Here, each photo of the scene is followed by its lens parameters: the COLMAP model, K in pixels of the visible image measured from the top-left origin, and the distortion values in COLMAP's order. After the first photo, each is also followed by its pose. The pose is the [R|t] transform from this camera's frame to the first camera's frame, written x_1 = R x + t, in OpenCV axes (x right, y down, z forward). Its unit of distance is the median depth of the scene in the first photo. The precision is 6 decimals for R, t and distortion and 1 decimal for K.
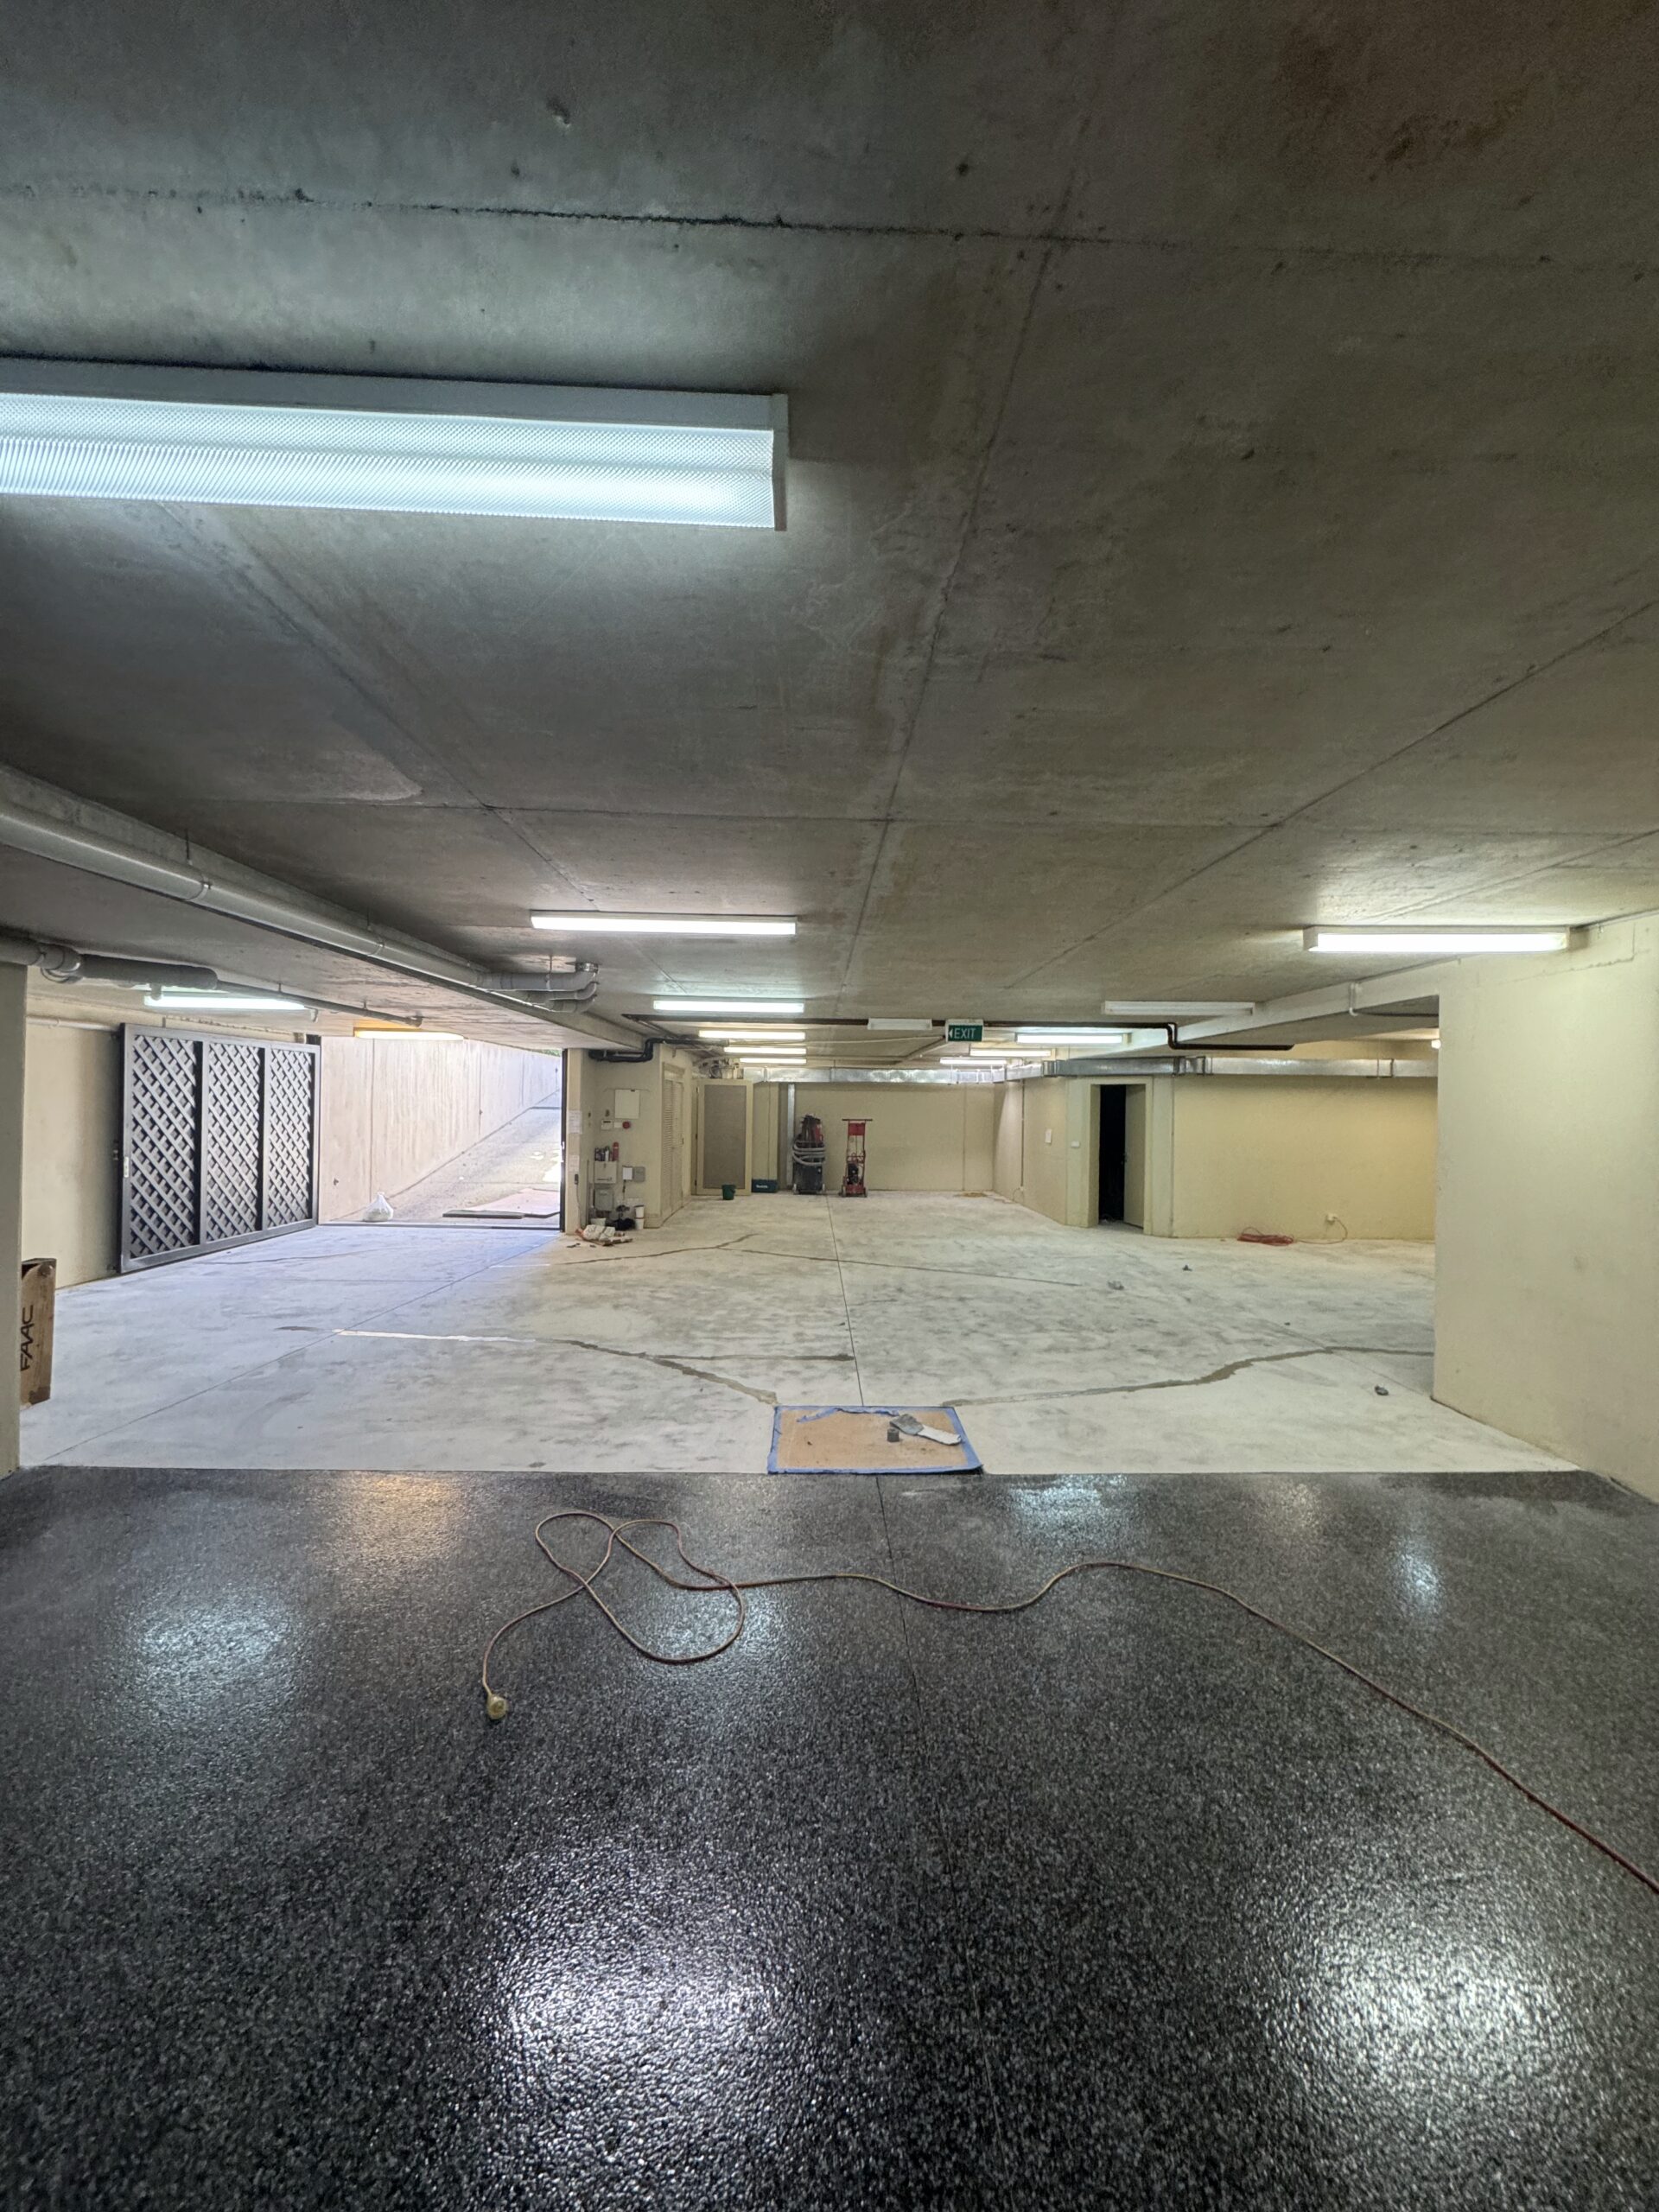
lens RADIAL K [[881.4, 0, 829.8], [0, 881.4, 1091.4], [0, 0, 1]] dist [-0.006754, 0.000869]
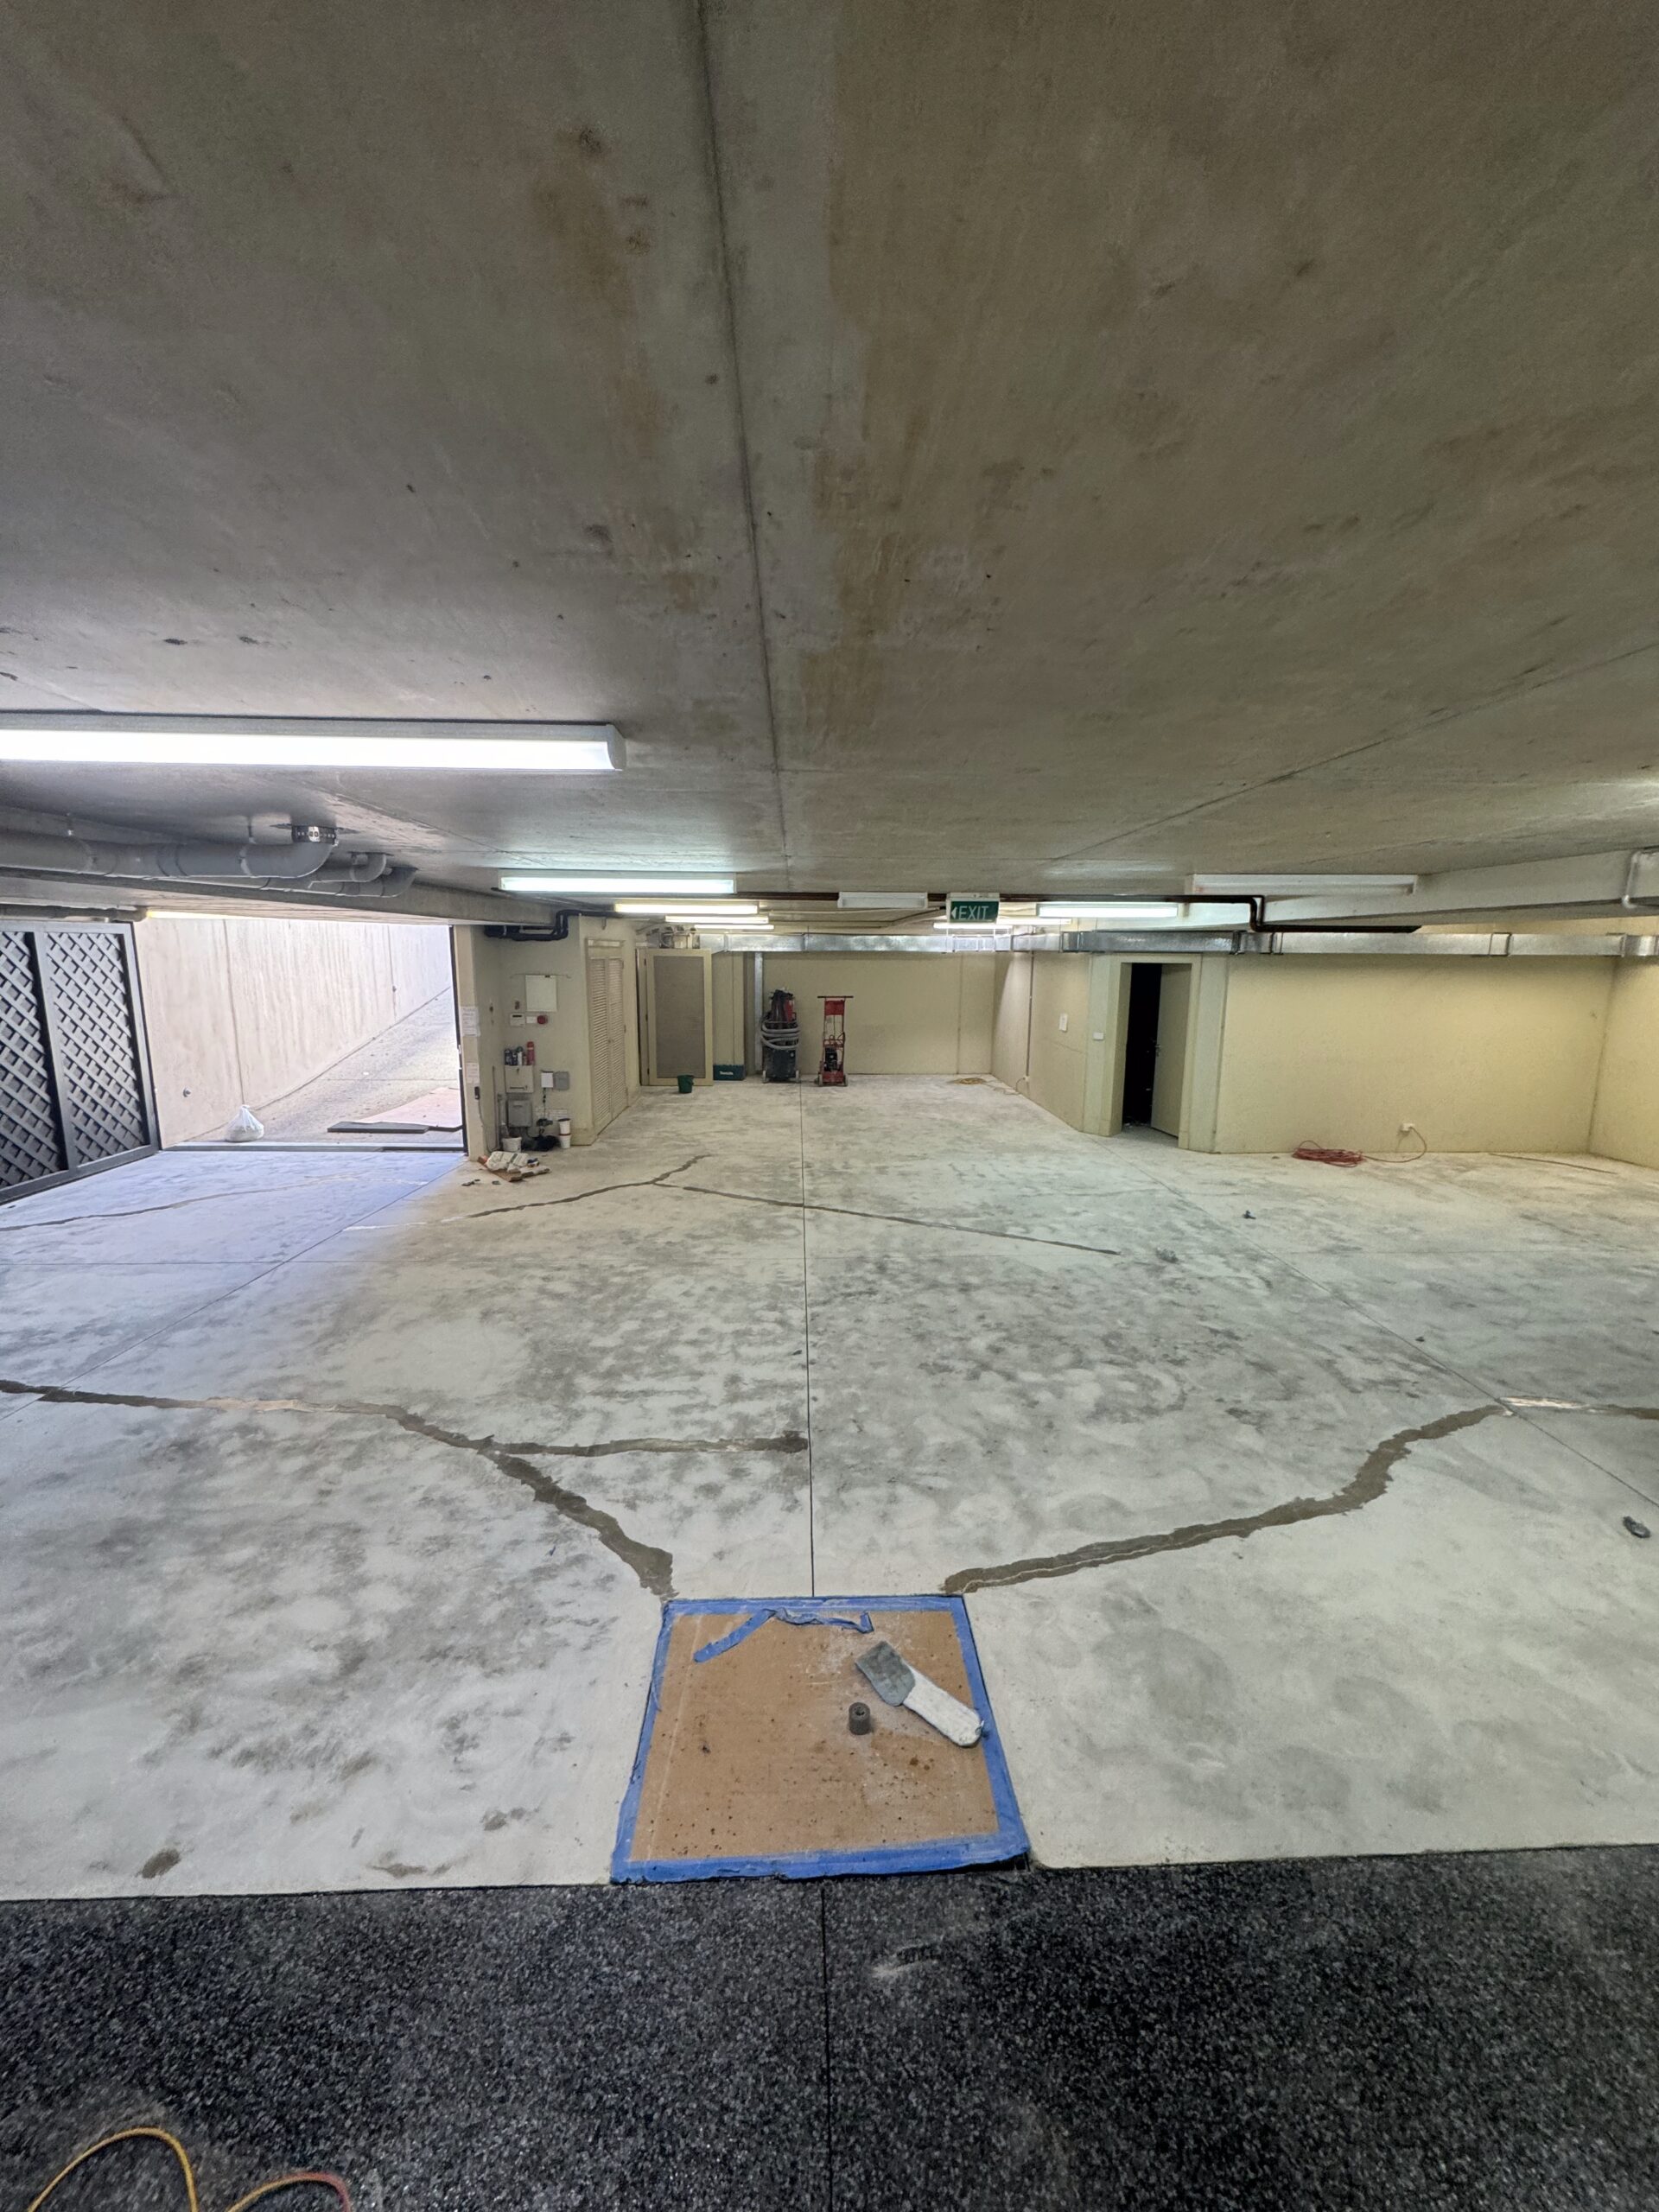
lens RADIAL K [[881.4, 0, 834.6], [0, 881.4, 1100.5], [0, 0, 1]] dist [-0.006754, 0.000869]
pose [[0.999778, -0.010368, 0.018319, 0.025593], [0.006808, 0.982775, 0.184682, -0.048586], [-0.019918, -0.184516, 0.982628, 0.269604]]
